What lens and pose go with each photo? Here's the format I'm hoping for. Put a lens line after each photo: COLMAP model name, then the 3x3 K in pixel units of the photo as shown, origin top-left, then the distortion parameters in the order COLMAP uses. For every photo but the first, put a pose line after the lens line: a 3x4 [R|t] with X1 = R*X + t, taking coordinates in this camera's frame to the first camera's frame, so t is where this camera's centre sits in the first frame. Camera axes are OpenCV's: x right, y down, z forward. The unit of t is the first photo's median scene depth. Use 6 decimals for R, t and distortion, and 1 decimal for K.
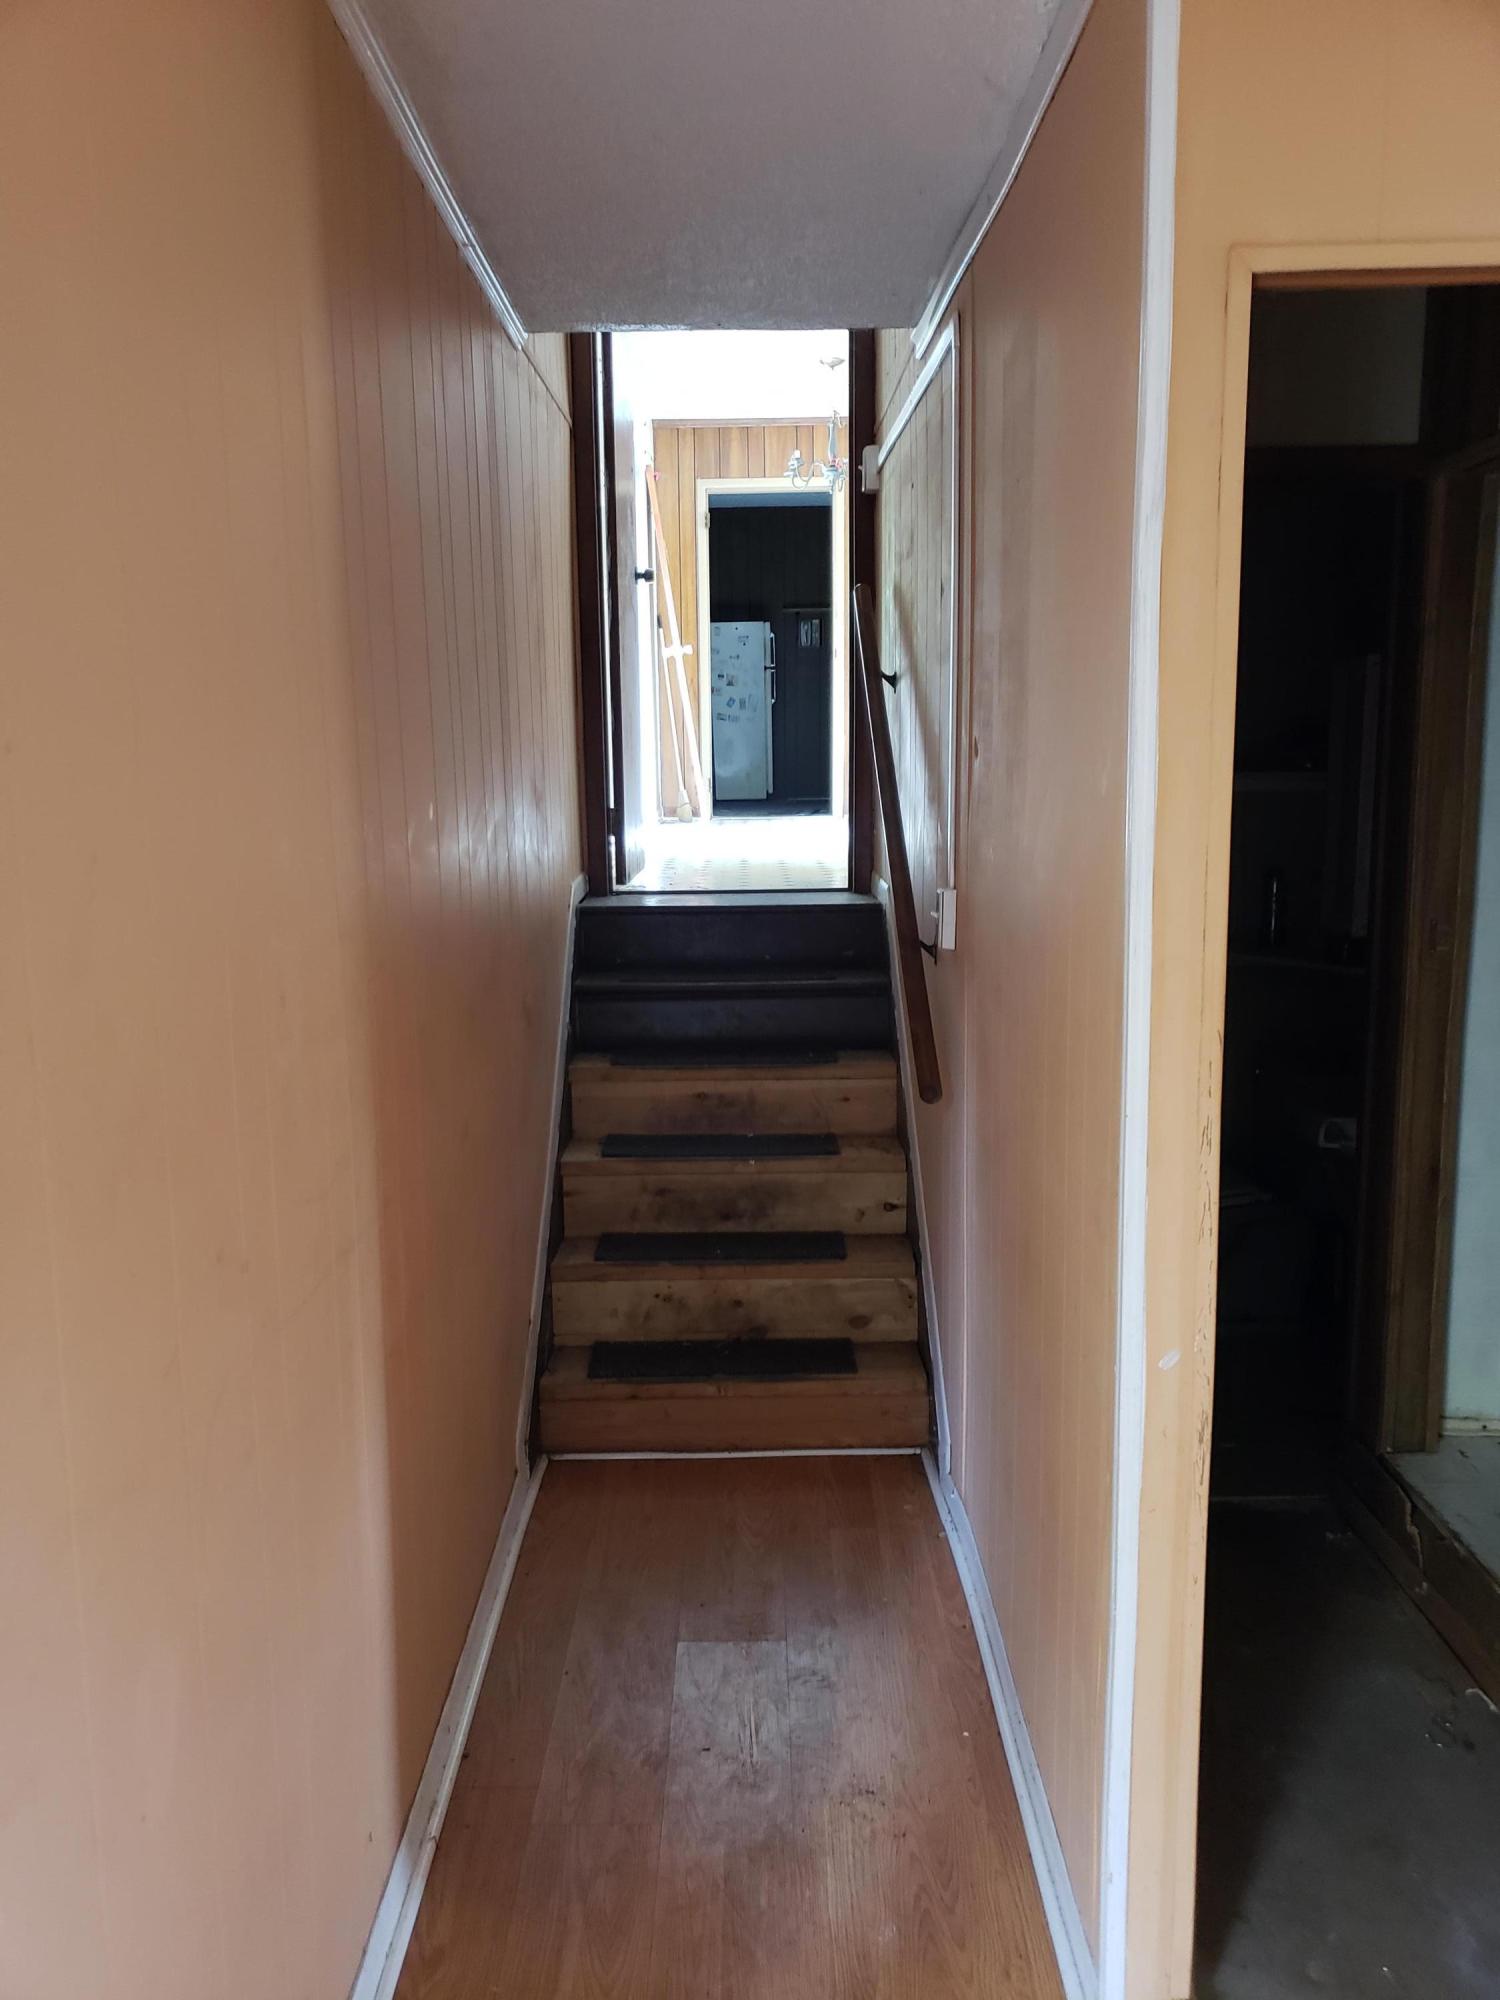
lens RADIAL K [[1563.5, 0, 750.0], [0, 1563.5, 1000.0], [0, 0, 1]] dist [0.006136, 0.004792]
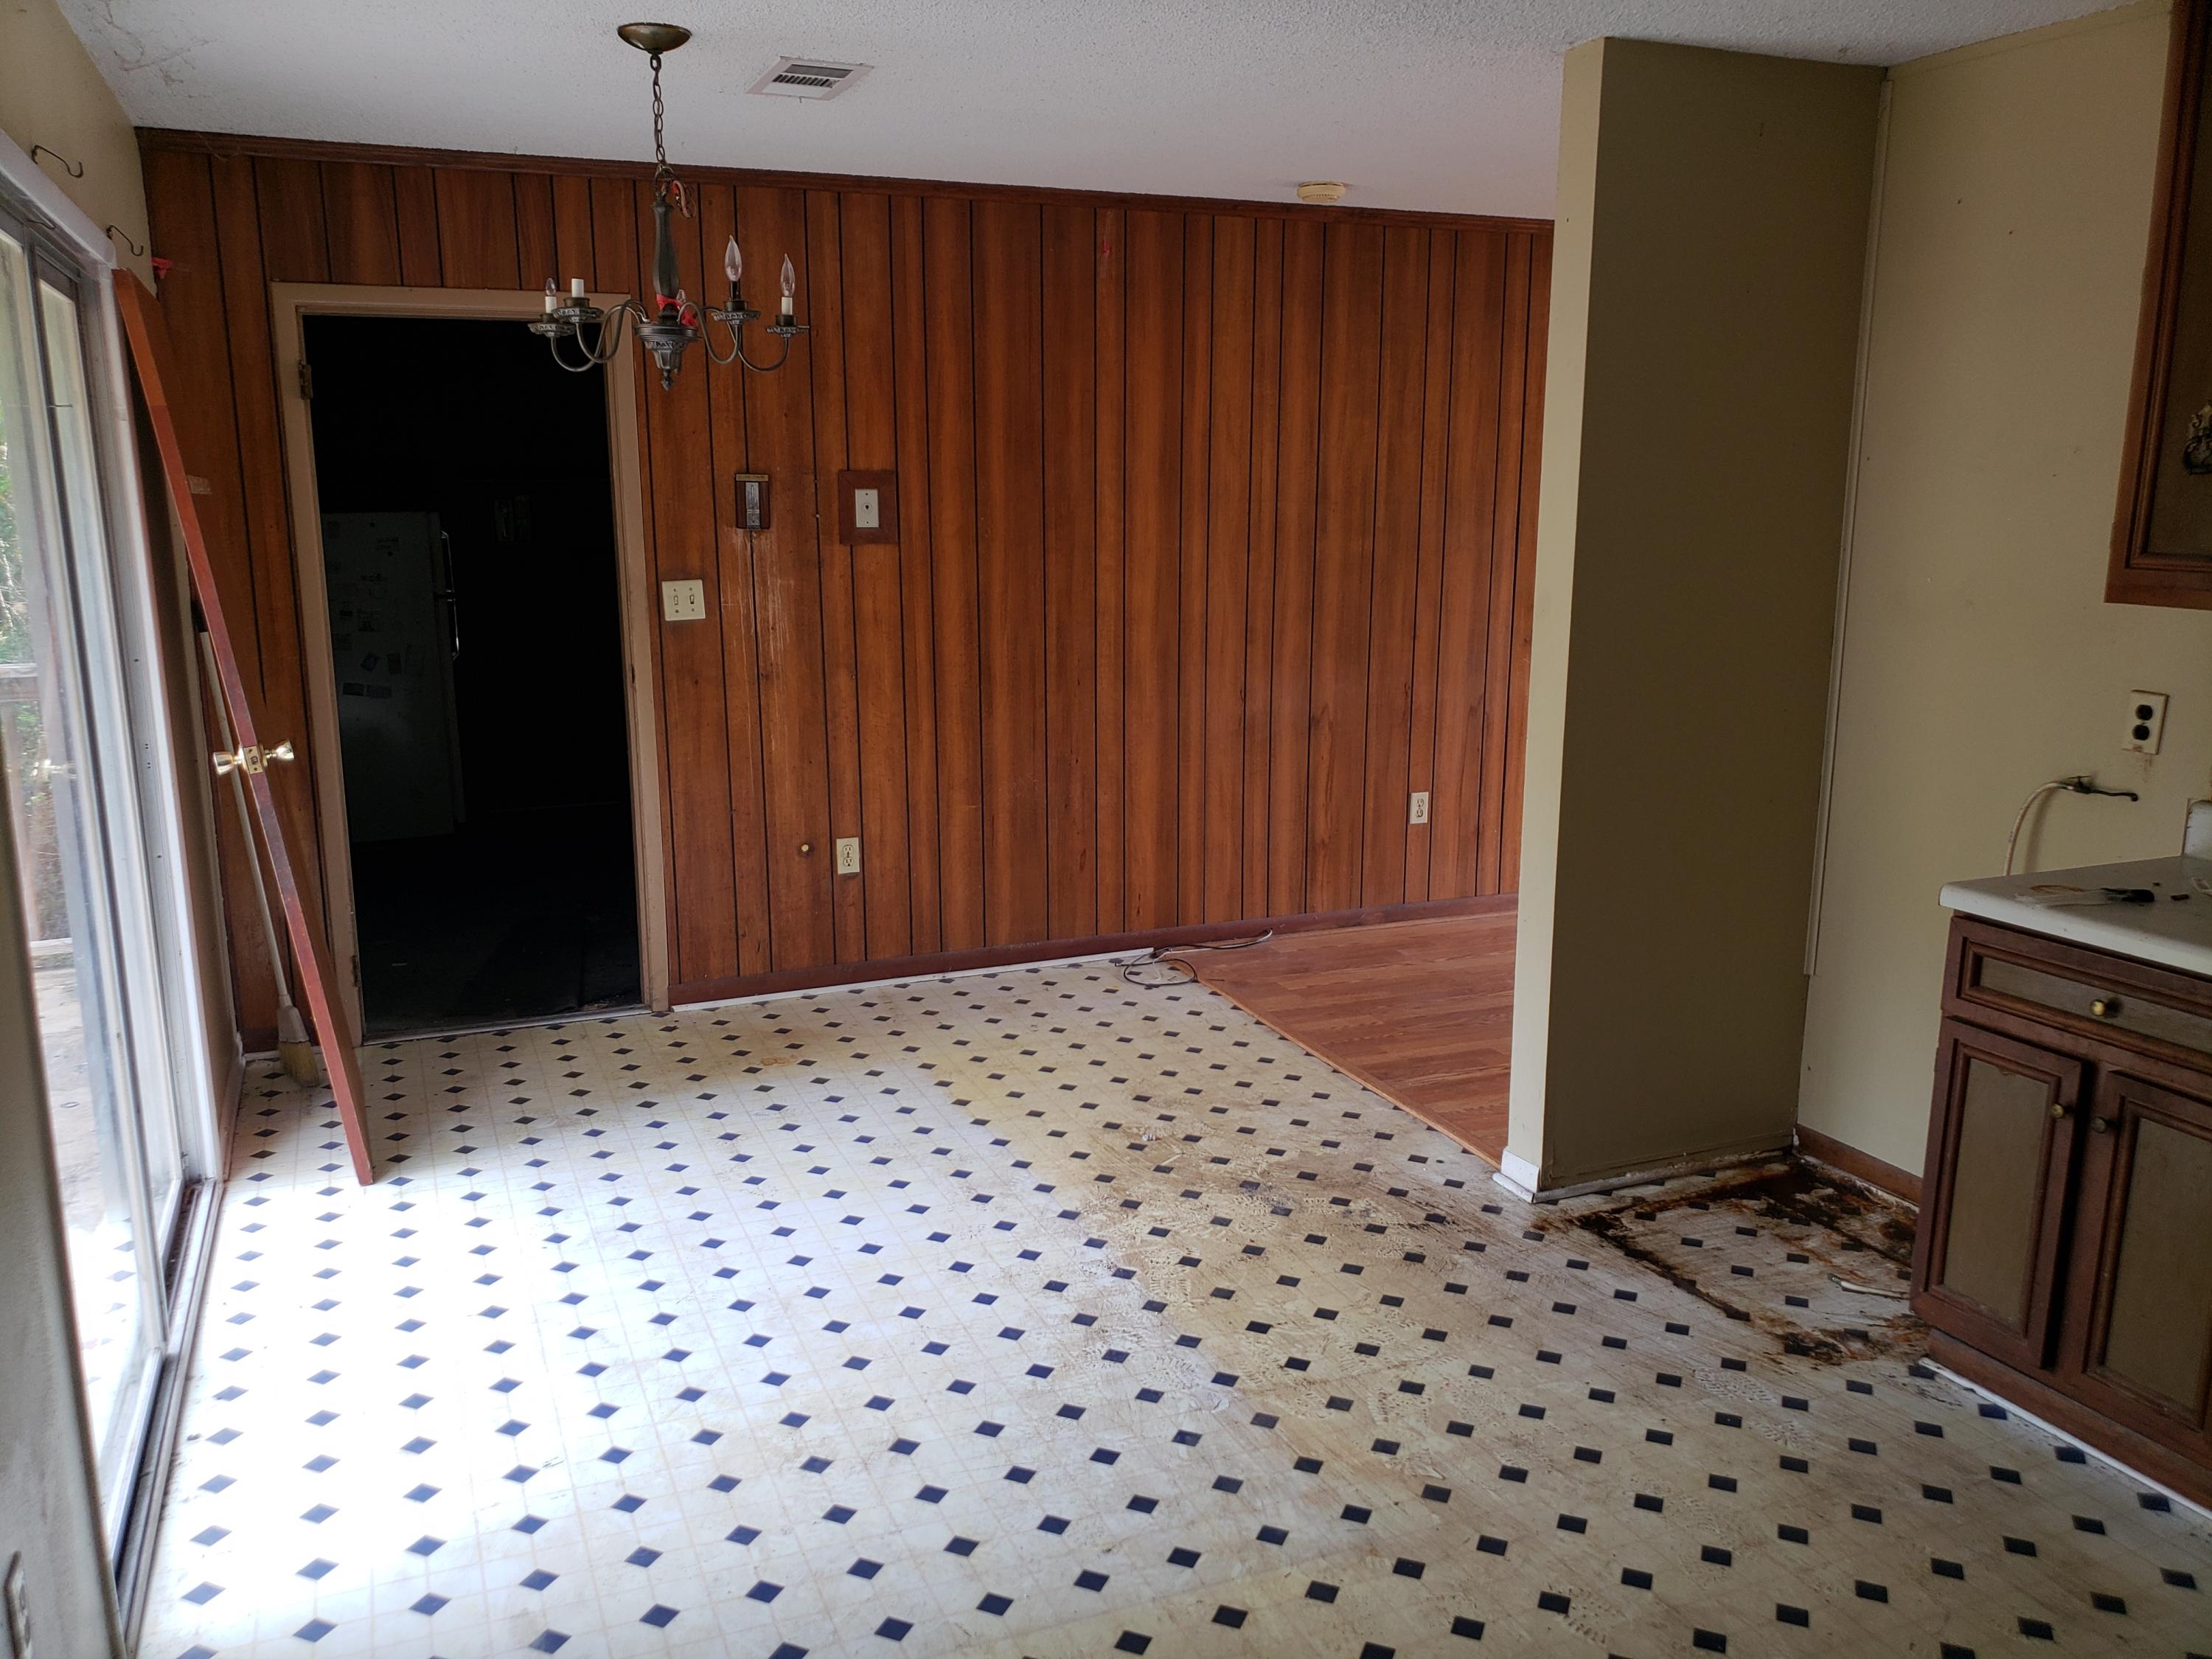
lens RADIAL K [[1729.3, 0, 1044.6], [0, 1729.3, 837.8], [0, 0, 1]] dist [0.006136, 0.004792]
pose [[0.931818, -0.069766, 0.356158, -0.016433], [0.053052, 0.996992, 0.056495, -0.197958], [-0.359029, -0.033748, 0.932716, 0.484033]]
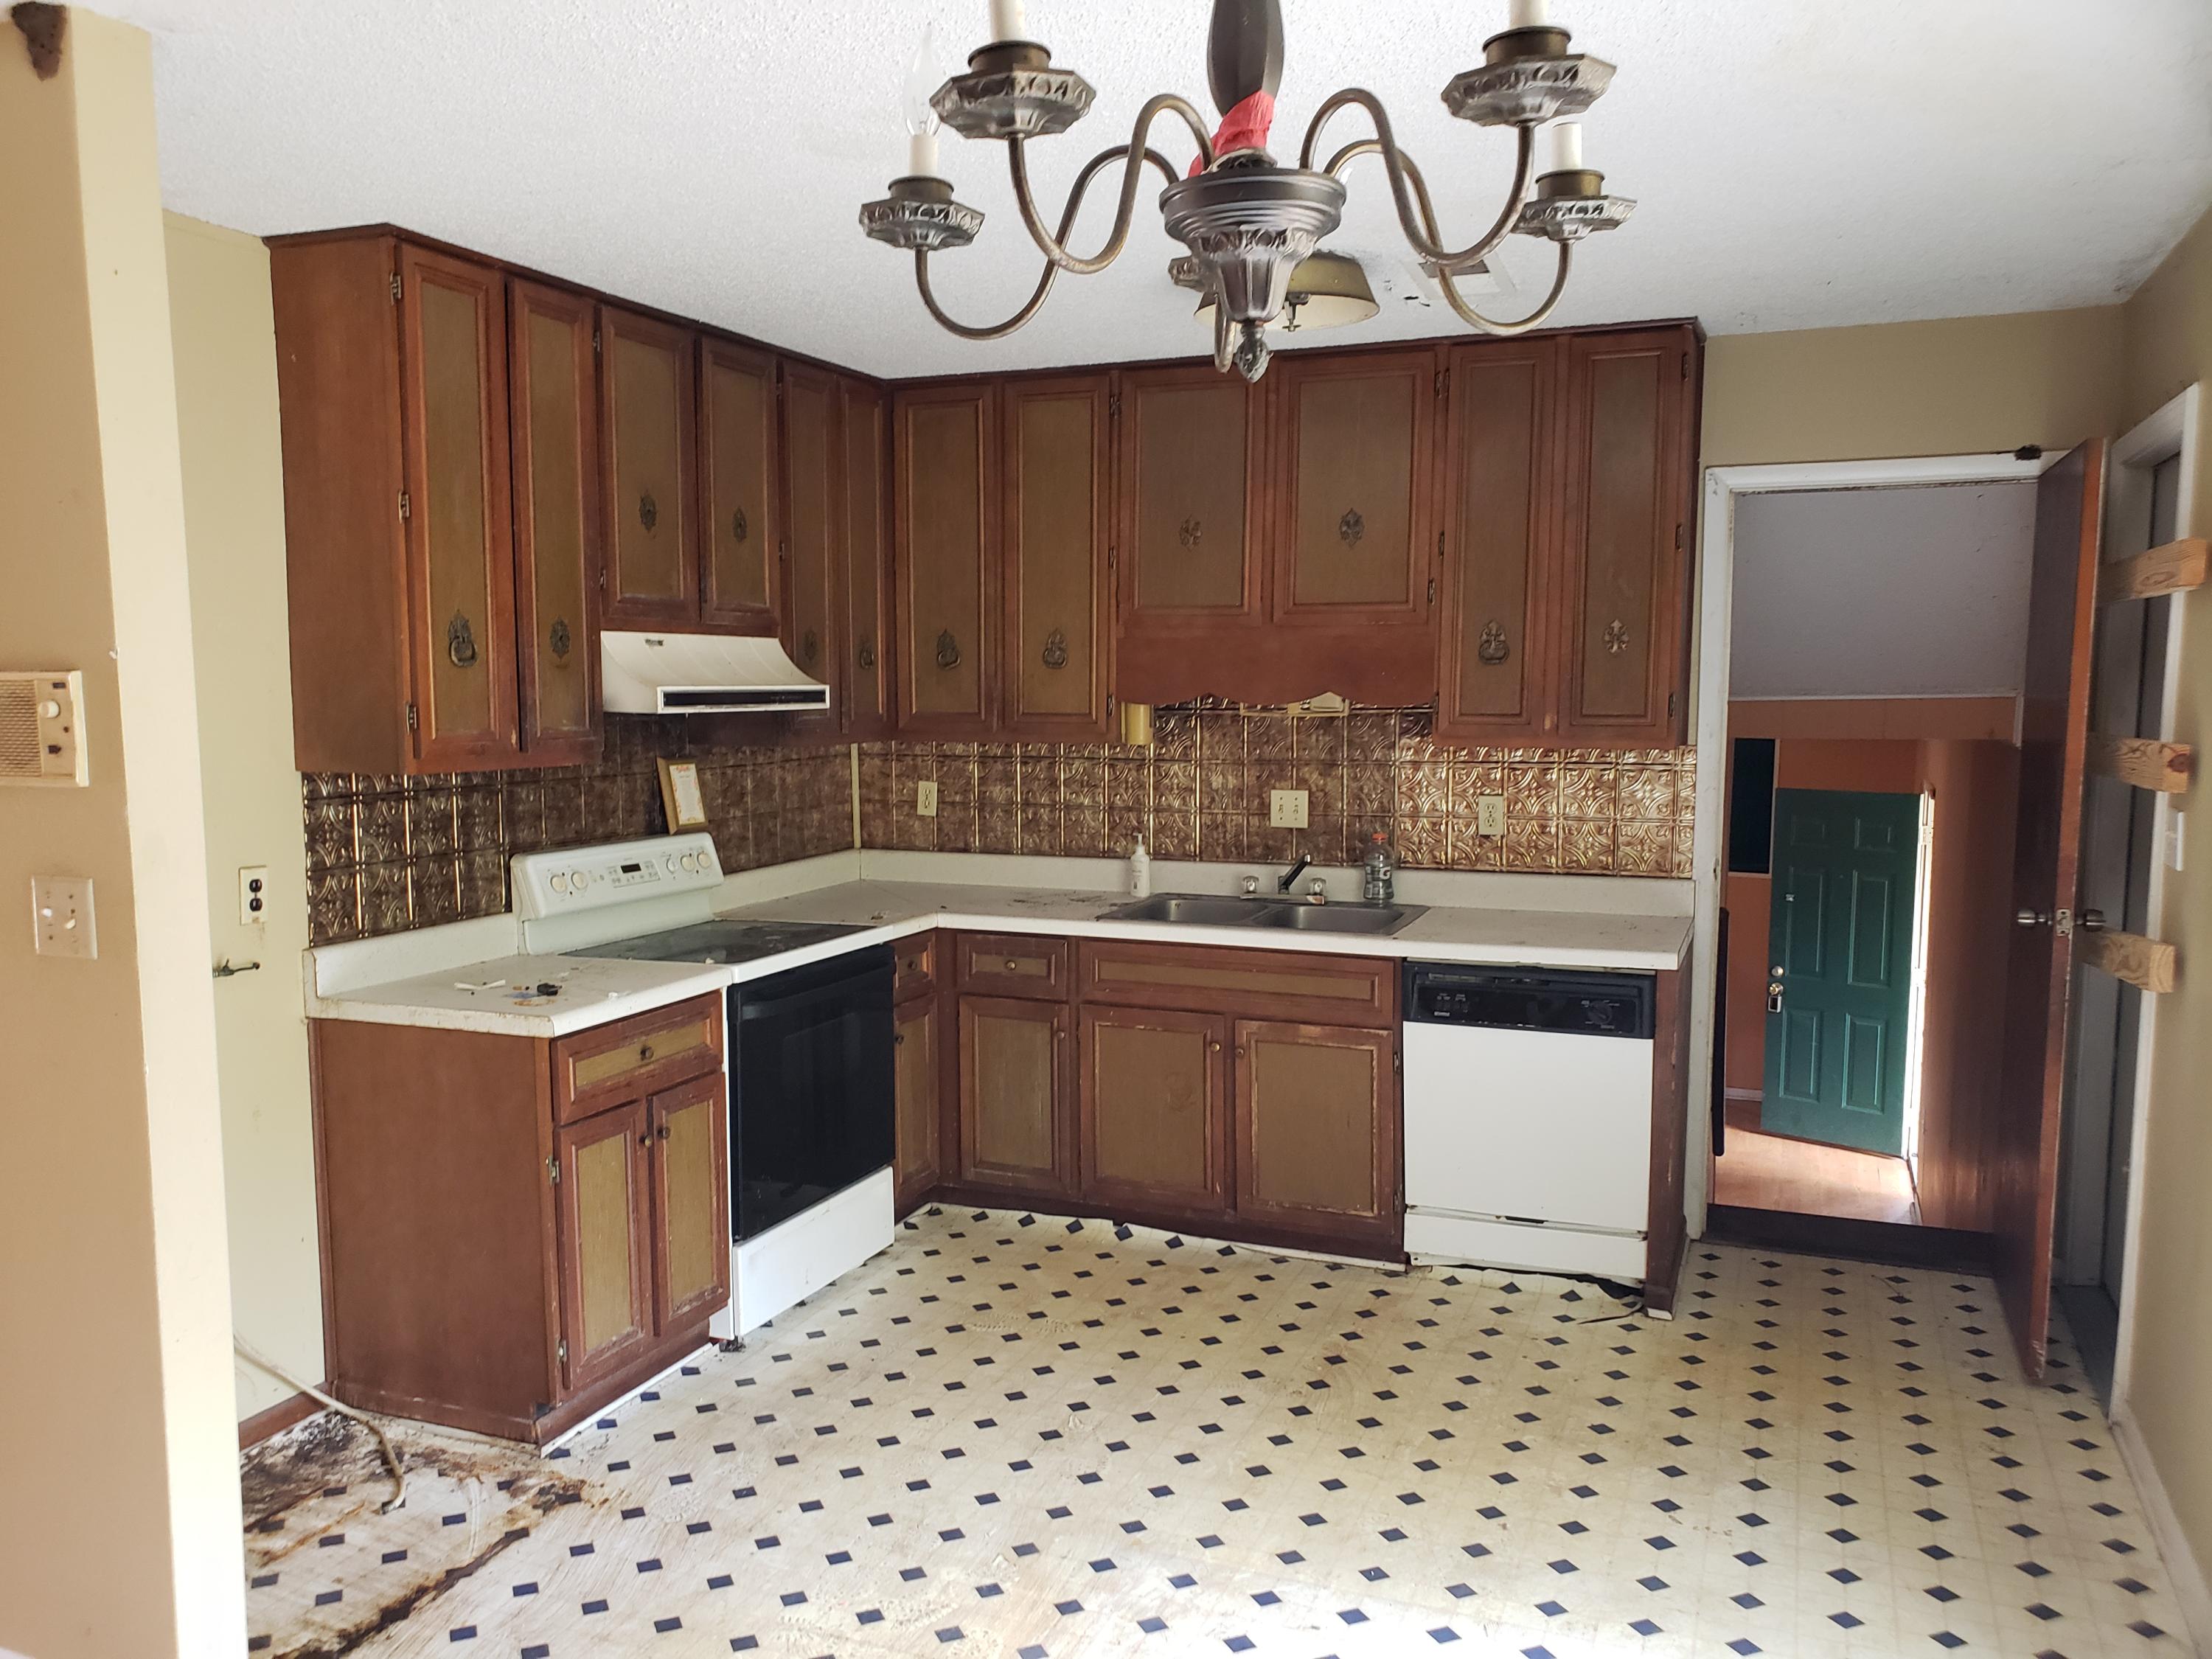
lens RADIAL K [[1670.6, 0, 1100.1], [0, 1670.6, 872.5], [0, 0, 1]] dist [-0.013508, -0.000602]
pose [[-0.920325, -0.032733, 0.389783, 0.019167], [0.072151, 0.965187, 0.251411, -0.297607], [-0.384444, 0.259503, -0.885924, 1.155115]]
